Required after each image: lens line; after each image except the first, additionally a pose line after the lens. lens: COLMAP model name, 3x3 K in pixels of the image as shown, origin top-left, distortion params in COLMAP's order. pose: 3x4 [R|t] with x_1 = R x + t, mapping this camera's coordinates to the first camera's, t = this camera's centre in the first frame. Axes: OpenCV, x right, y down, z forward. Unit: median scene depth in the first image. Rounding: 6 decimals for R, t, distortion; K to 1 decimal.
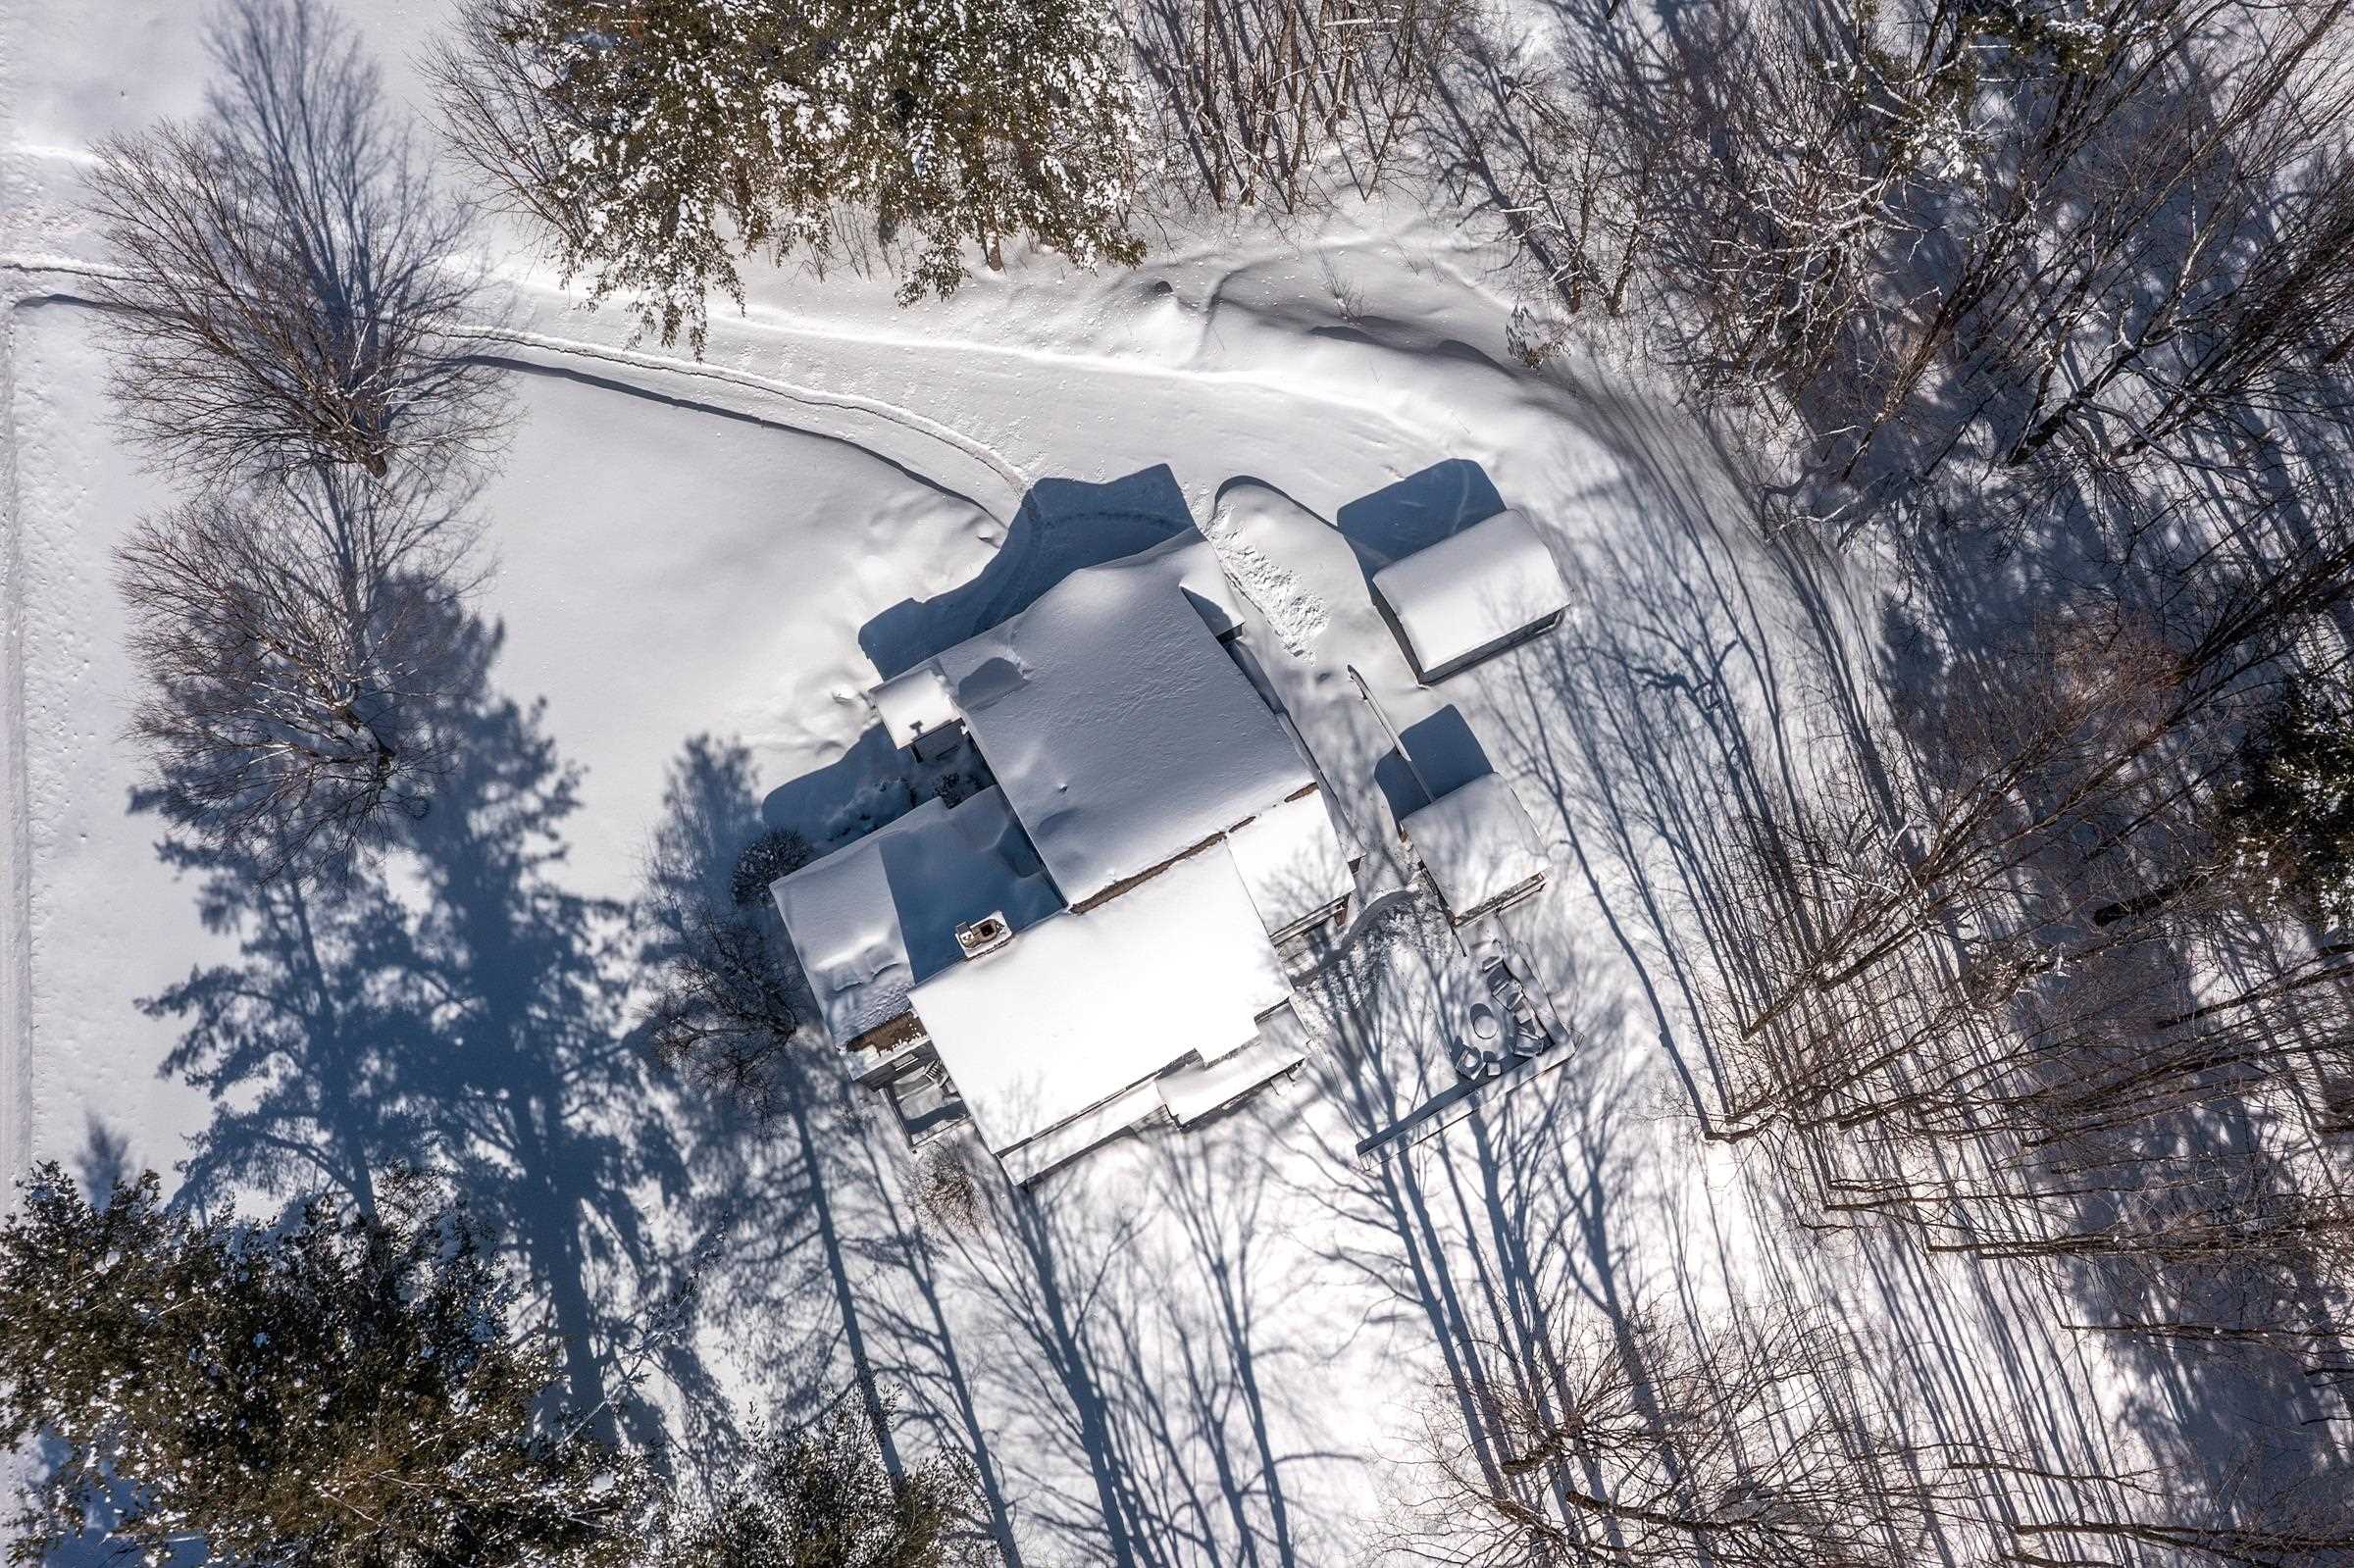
lens RADIAL K [[1929.4, 0, 1177.0], [0, 1929.4, 784.0], [0, 0, 1]] dist [0.001153, -0.003067]
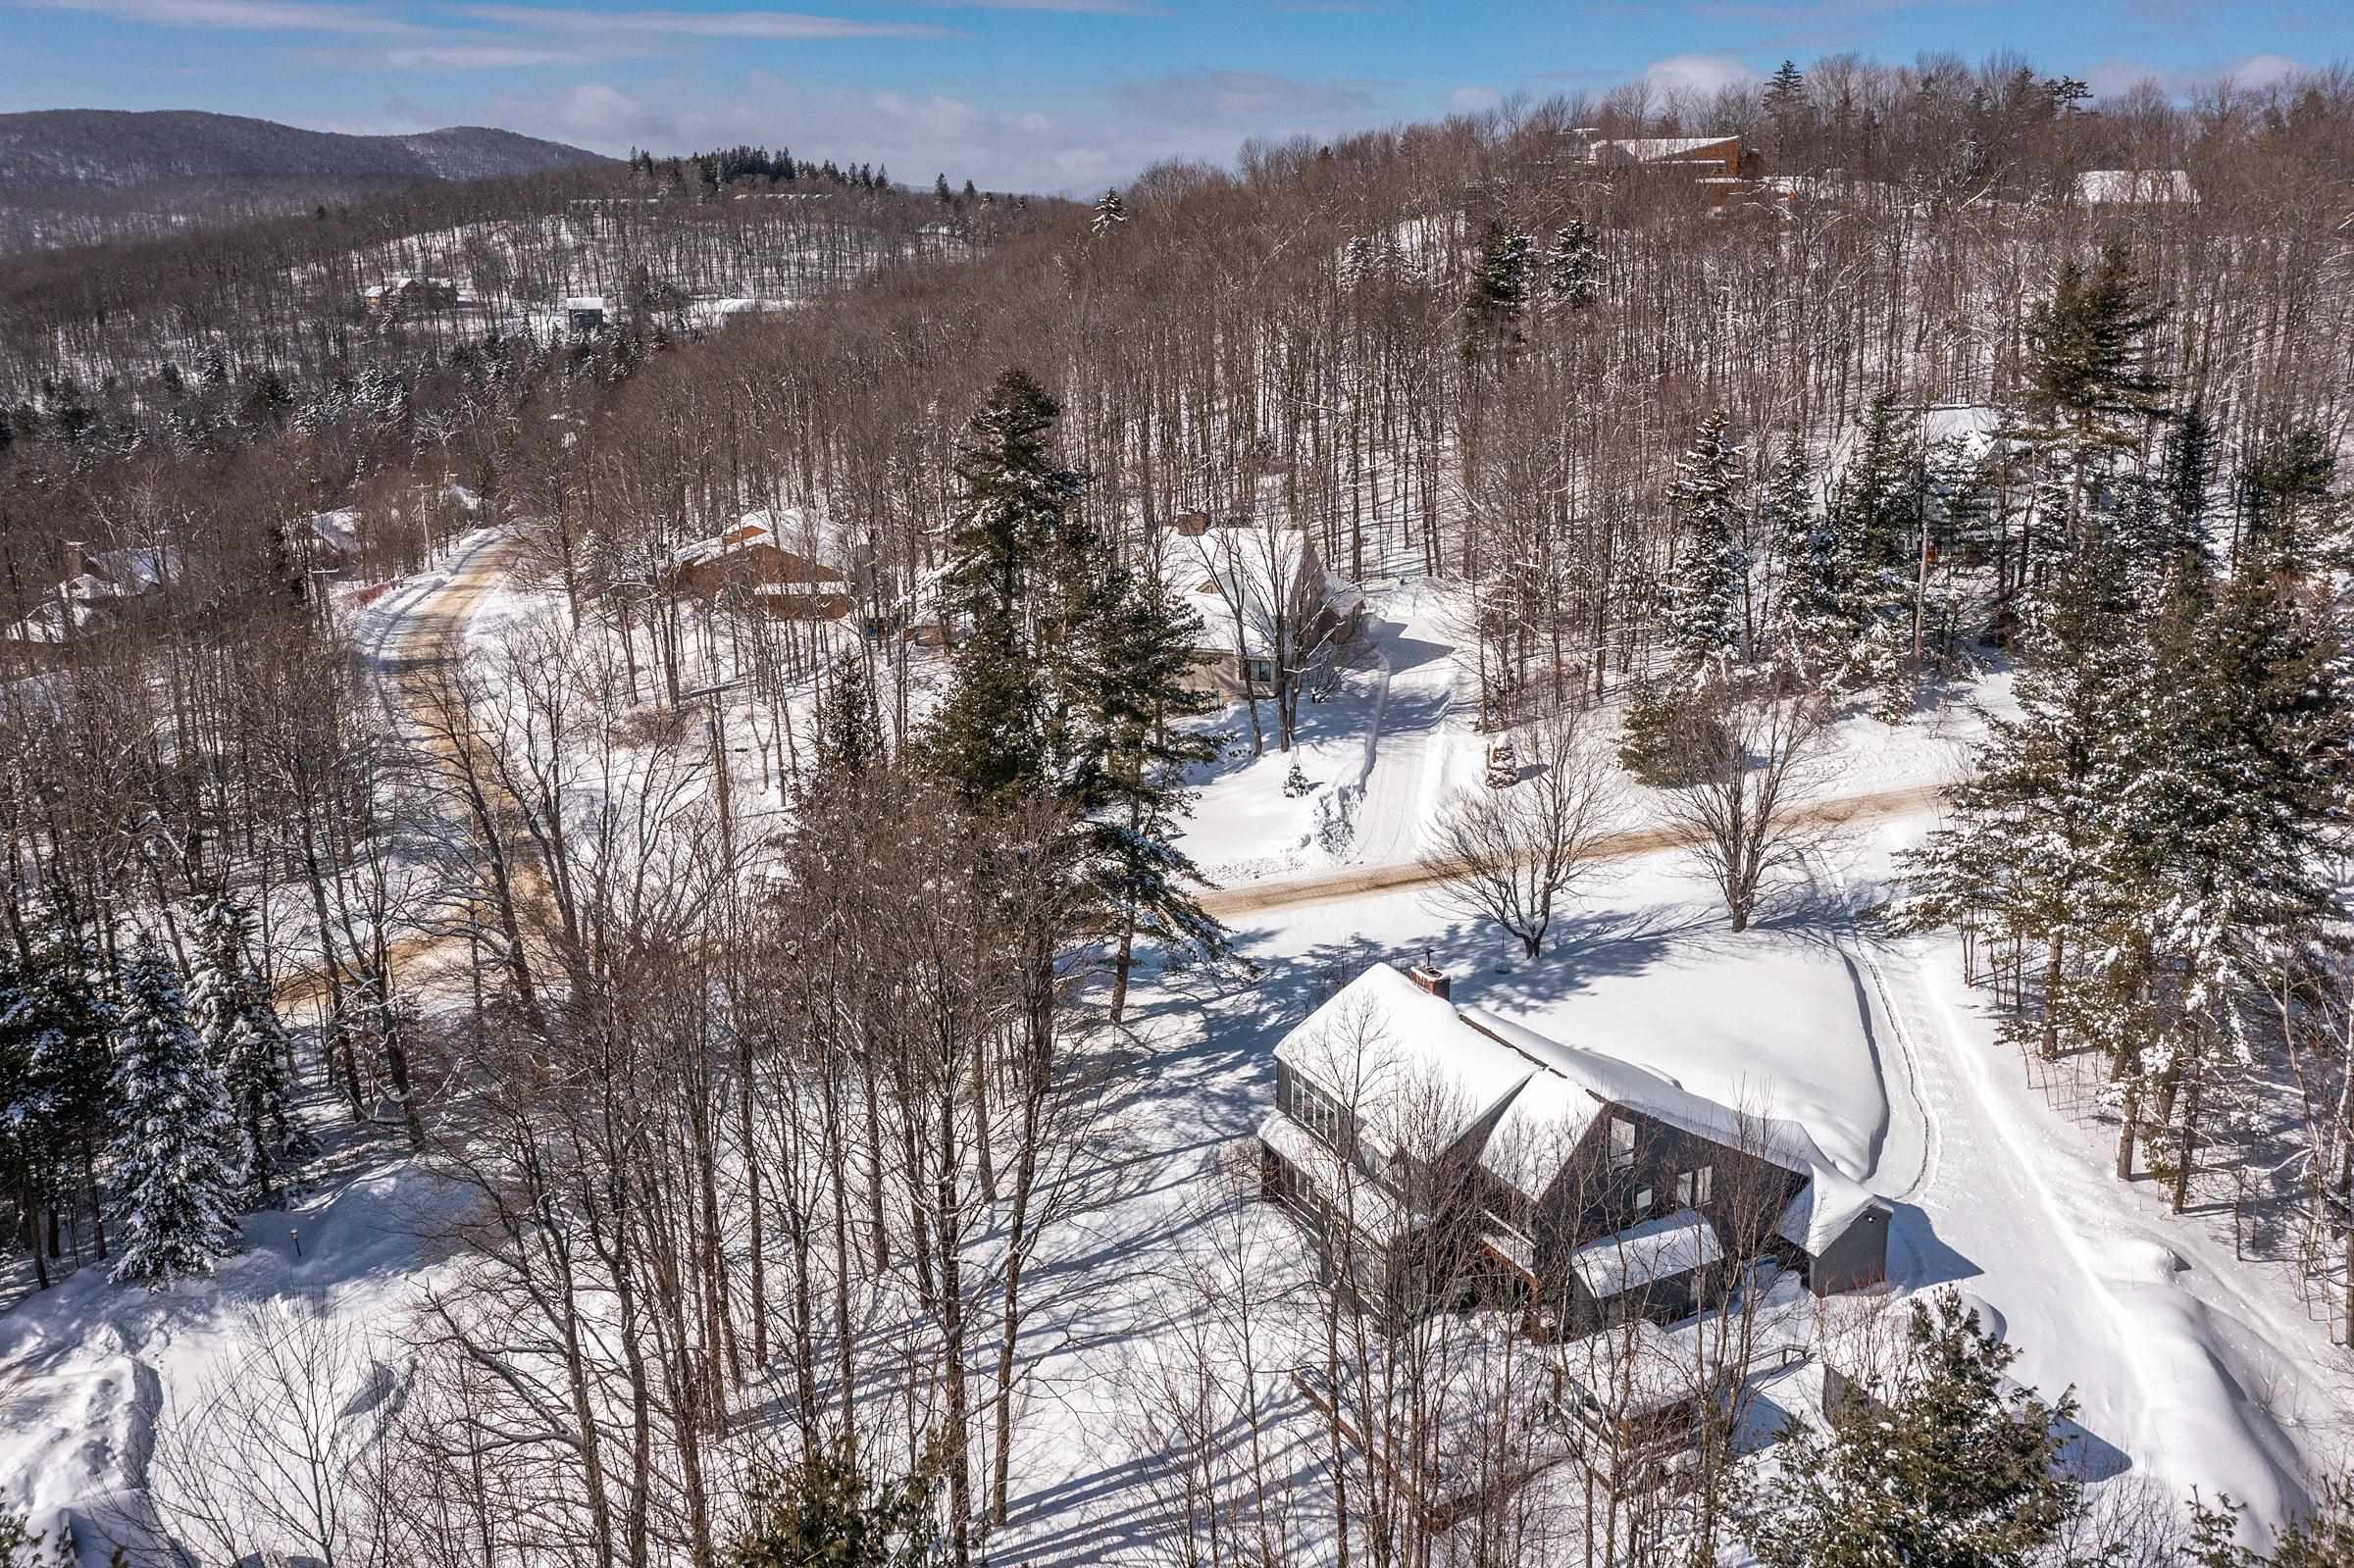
lens RADIAL K [[1929.4, 0, 1177.0], [0, 1929.4, 784.0], [0, 0, 1]] dist [0.001153, -0.003067]
pose [[-0.011018, 0.268579, -0.963195, 0.966718], [-0.952935, 0.289038, 0.091497, 0.072315], [0.302974, 0.918870, 0.252754, 0.428792]]
